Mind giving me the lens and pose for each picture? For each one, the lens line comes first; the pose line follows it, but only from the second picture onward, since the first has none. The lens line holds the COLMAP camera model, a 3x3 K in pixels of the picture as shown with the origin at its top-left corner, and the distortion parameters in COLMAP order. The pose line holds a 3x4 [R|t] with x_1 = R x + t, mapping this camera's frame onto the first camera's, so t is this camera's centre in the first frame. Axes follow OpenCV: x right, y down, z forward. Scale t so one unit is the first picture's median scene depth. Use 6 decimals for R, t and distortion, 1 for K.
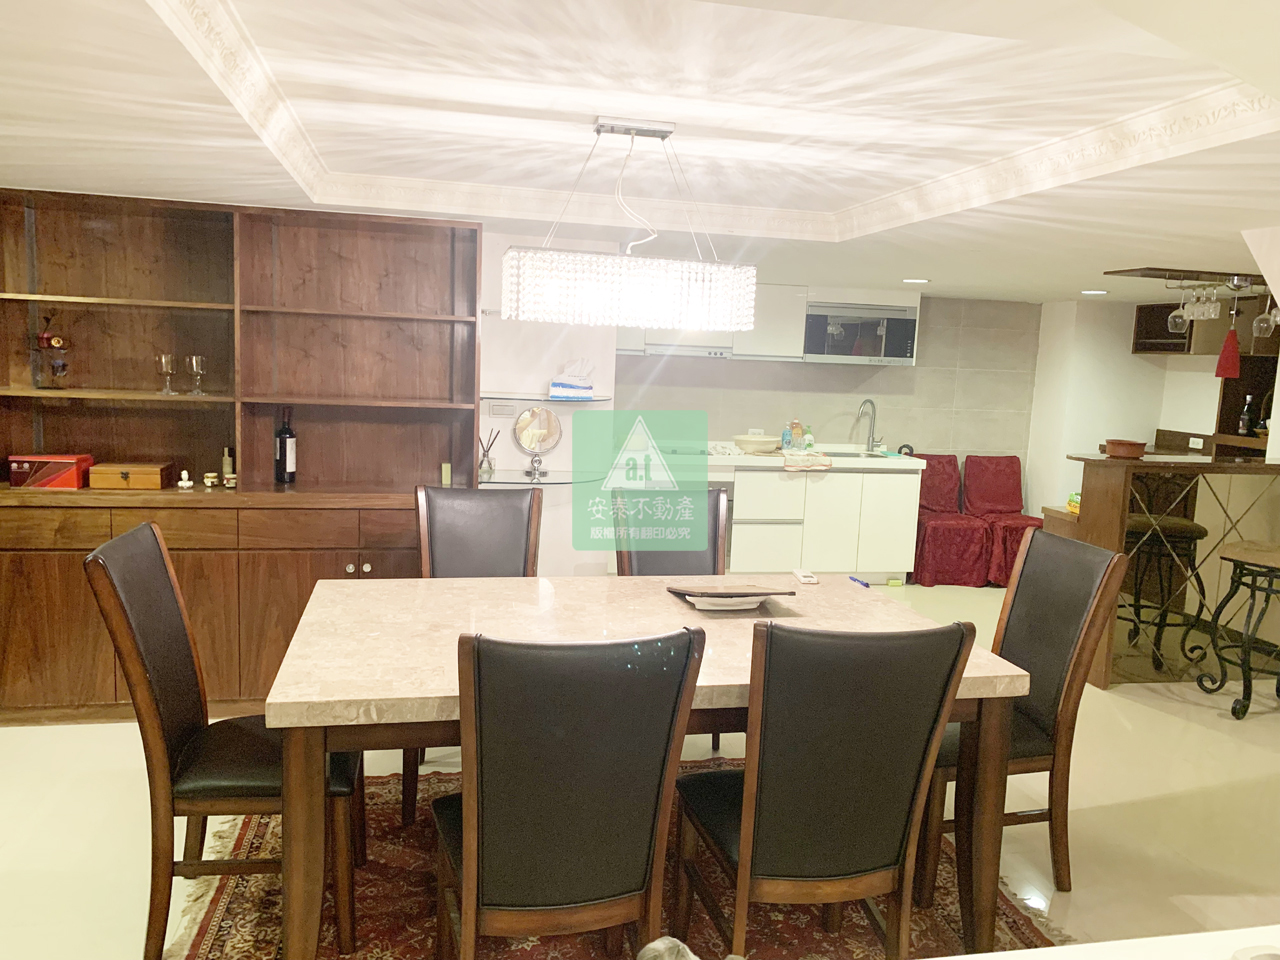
lens RADIAL K [[963.9, 0, 640.0], [0, 963.9, 480.0], [0, 0, 1]] dist [0.081744, -0.147021]
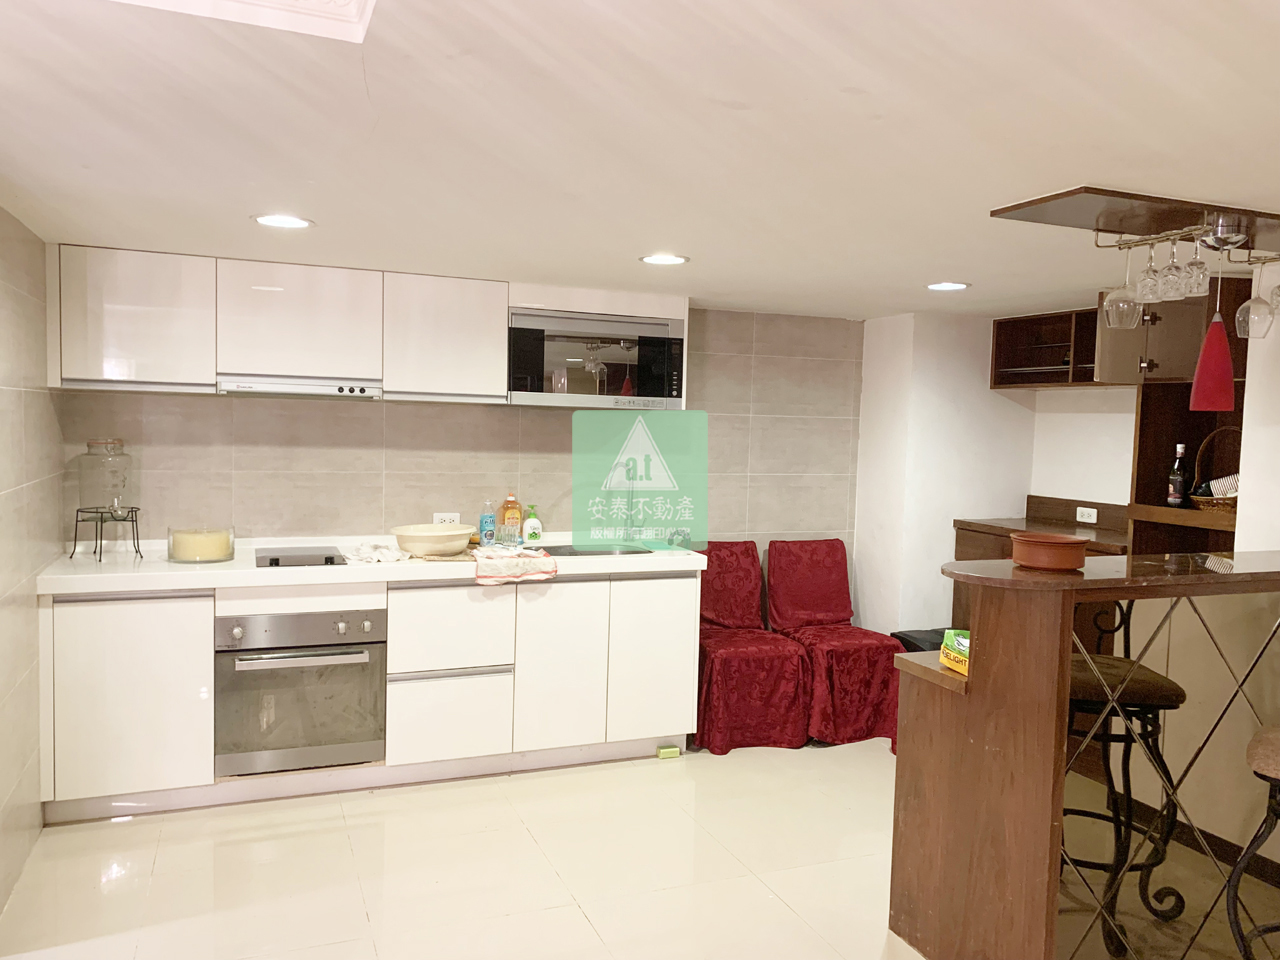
lens RADIAL K [[979.5, 0, 640.0], [0, 979.5, 480.0], [0, 0, 1]] dist [0.188124, -0.257530]
pose [[0.984098, -0.024946, 0.175868, 0.135141], [0.035843, 0.997611, -0.059061, -0.032540], [-0.173975, 0.064426, 0.982640, 0.358070]]
